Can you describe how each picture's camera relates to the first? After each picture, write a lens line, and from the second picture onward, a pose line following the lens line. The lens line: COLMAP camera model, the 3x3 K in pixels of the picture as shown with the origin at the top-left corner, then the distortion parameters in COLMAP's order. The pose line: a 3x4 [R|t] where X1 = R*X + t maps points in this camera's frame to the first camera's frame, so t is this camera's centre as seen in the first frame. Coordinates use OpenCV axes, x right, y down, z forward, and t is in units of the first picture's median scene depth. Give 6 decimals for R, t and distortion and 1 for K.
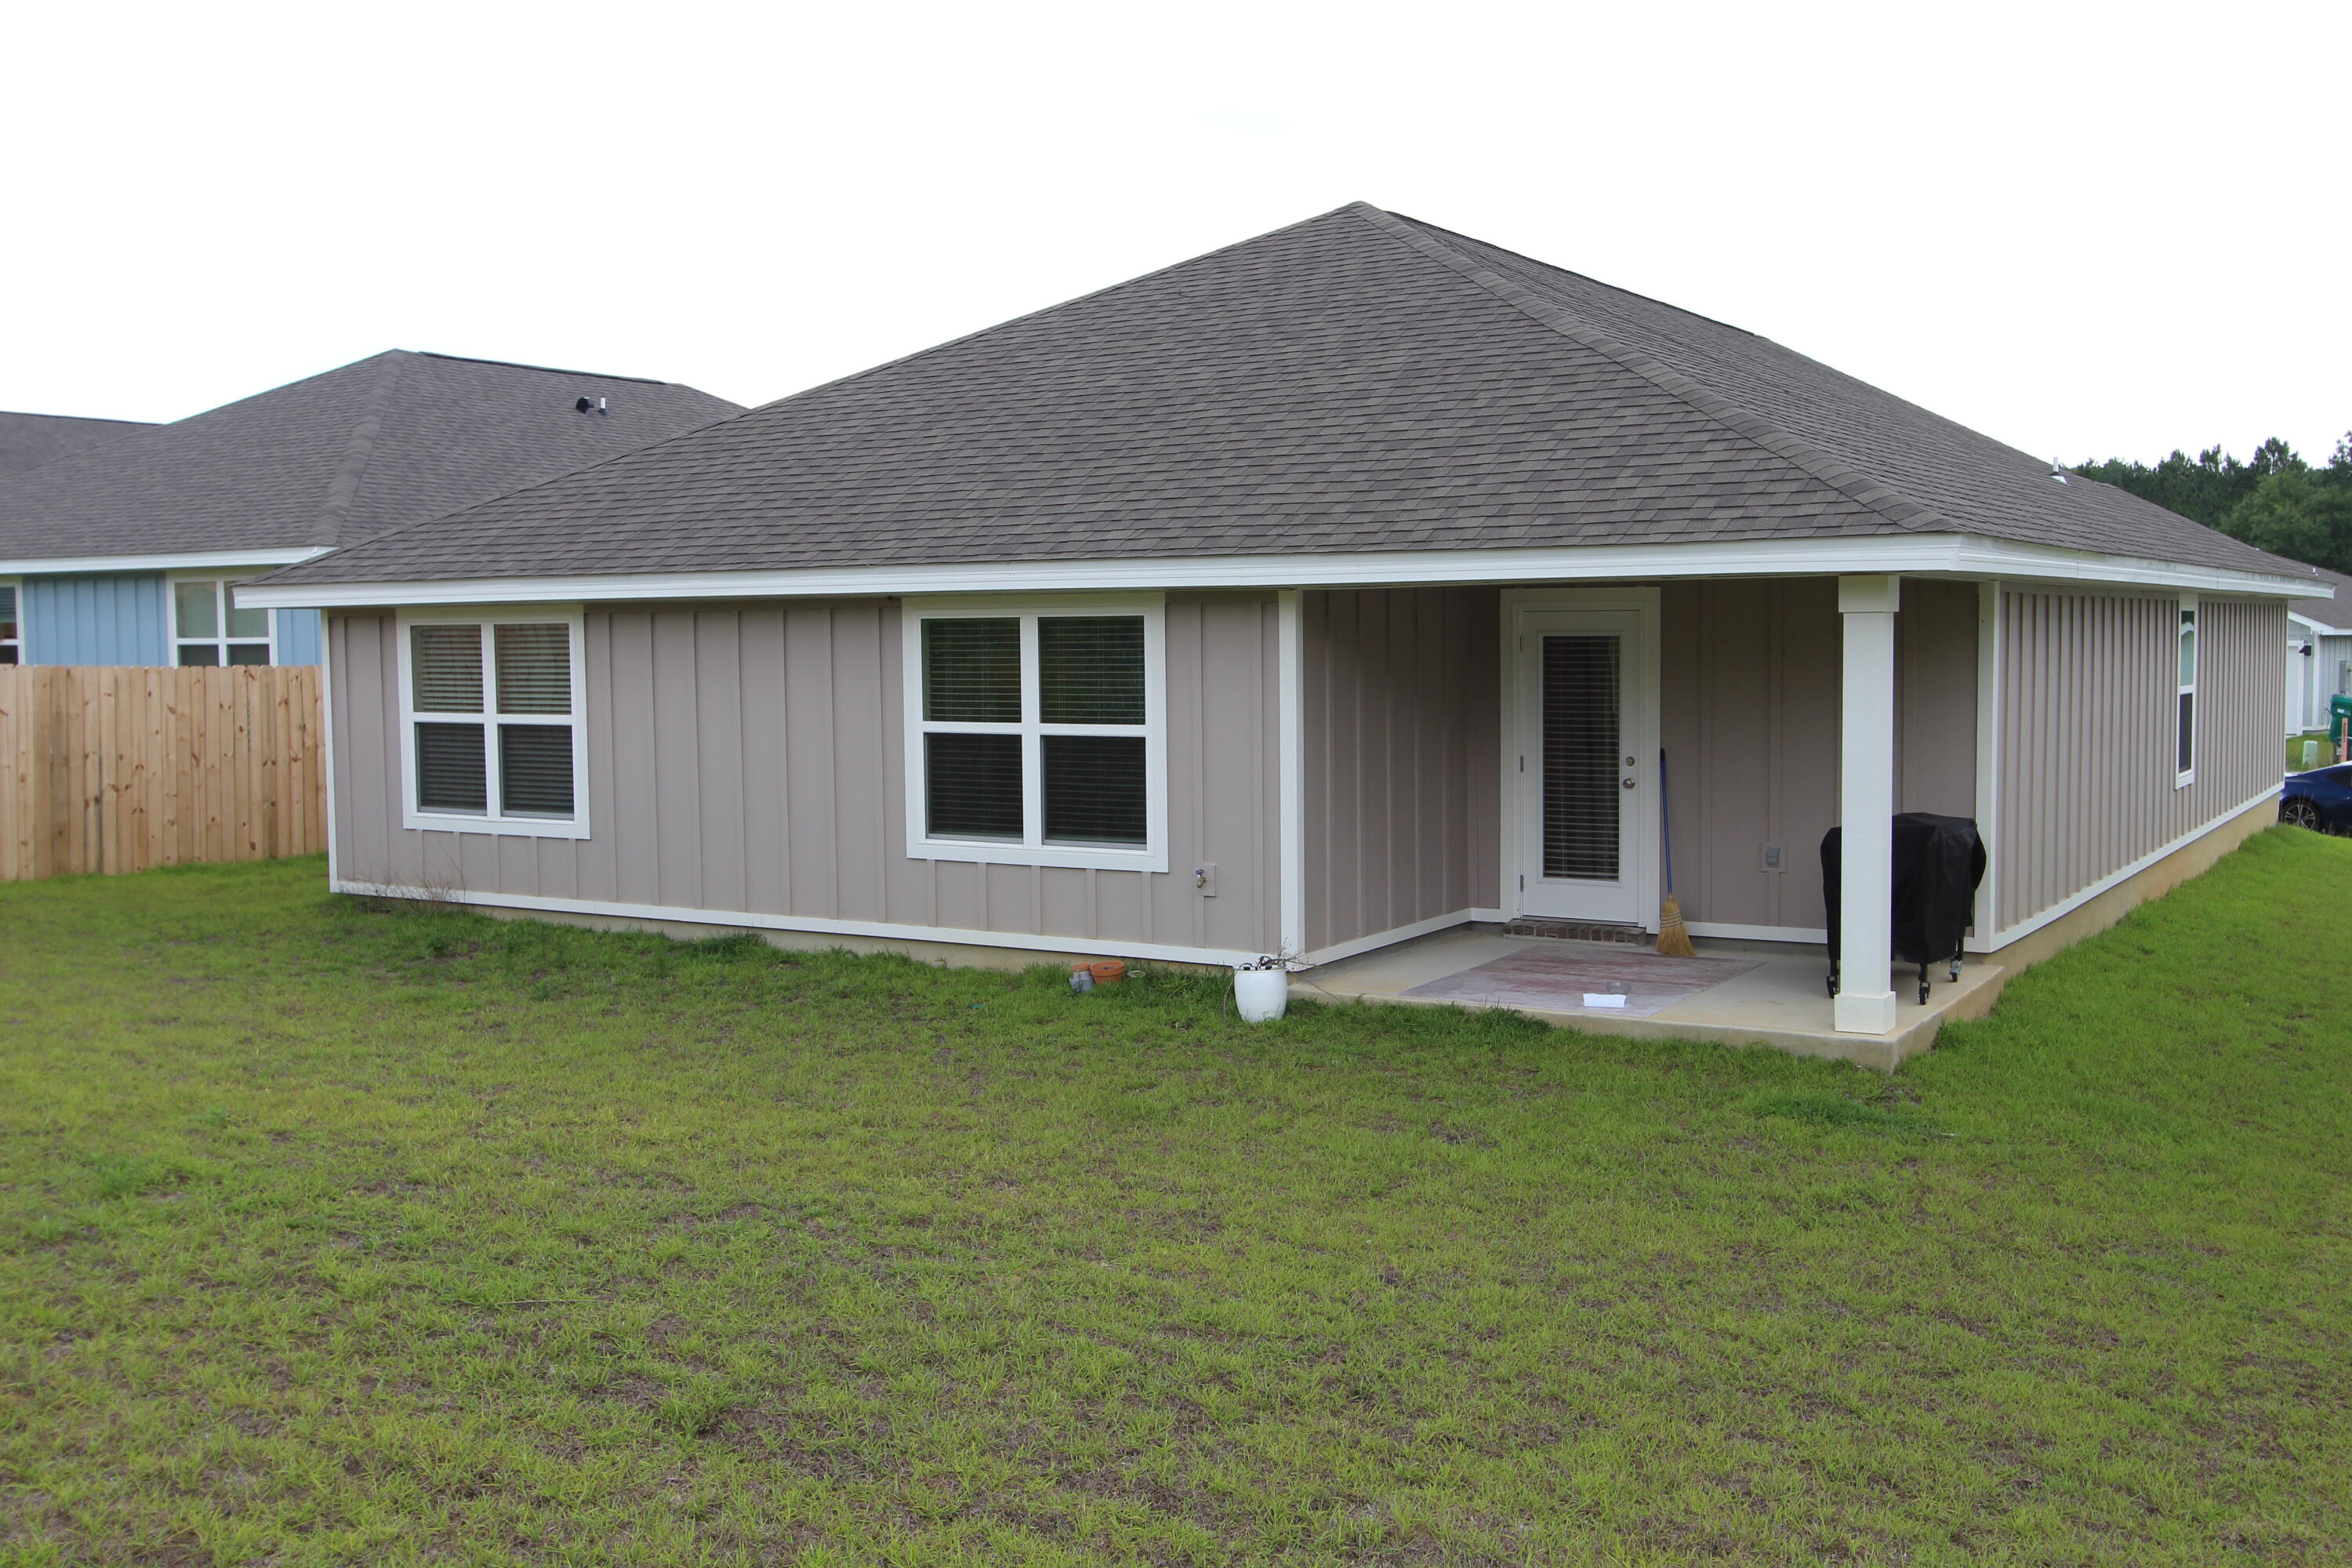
lens RADIAL K [[2267.1, 0, 1178.3], [0, 2267.1, 788.5], [0, 0, 1]] dist [0.008753, 0.000000]
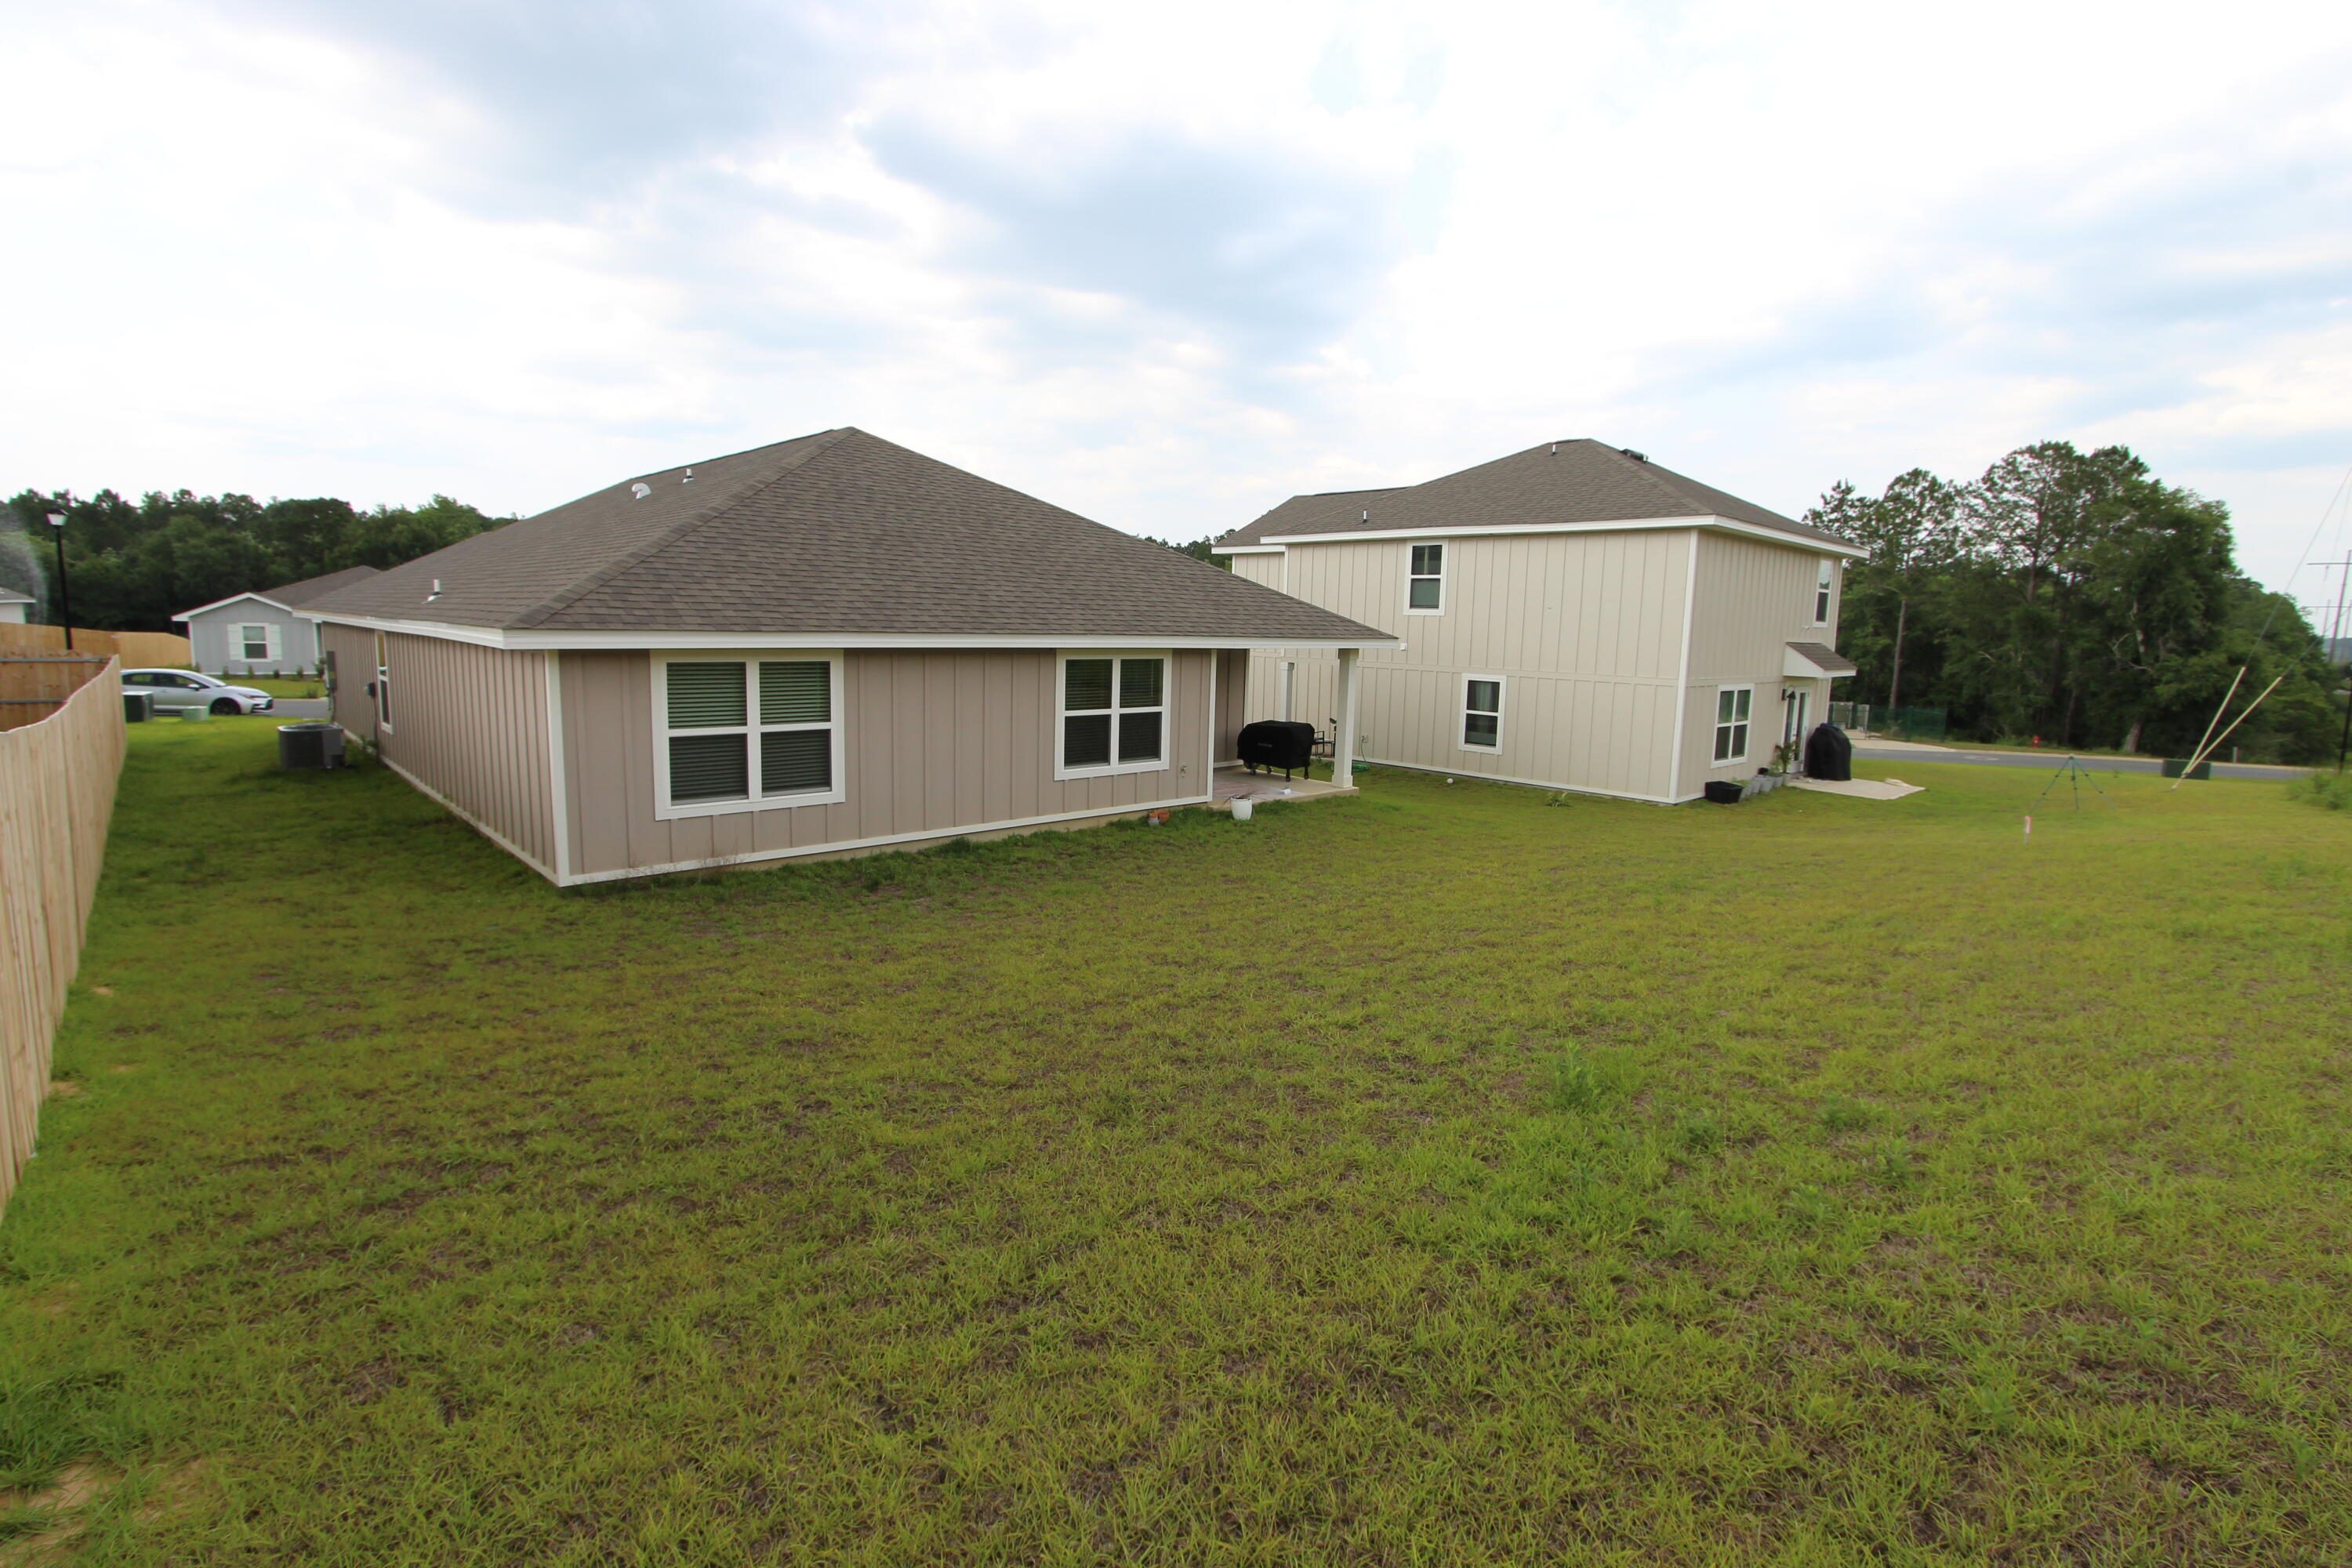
lens RADIAL K [[1096.1, 0, 1176.2], [0, 1096.1, 768.9], [0, 0, 1]] dist [0.000415, -0.000010]
pose [[0.263661, -0.085743, 0.960797, -1.018152], [0.077940, 0.994679, 0.067378, -0.036161], [-0.961462, 0.057119, 0.268941, 0.640787]]
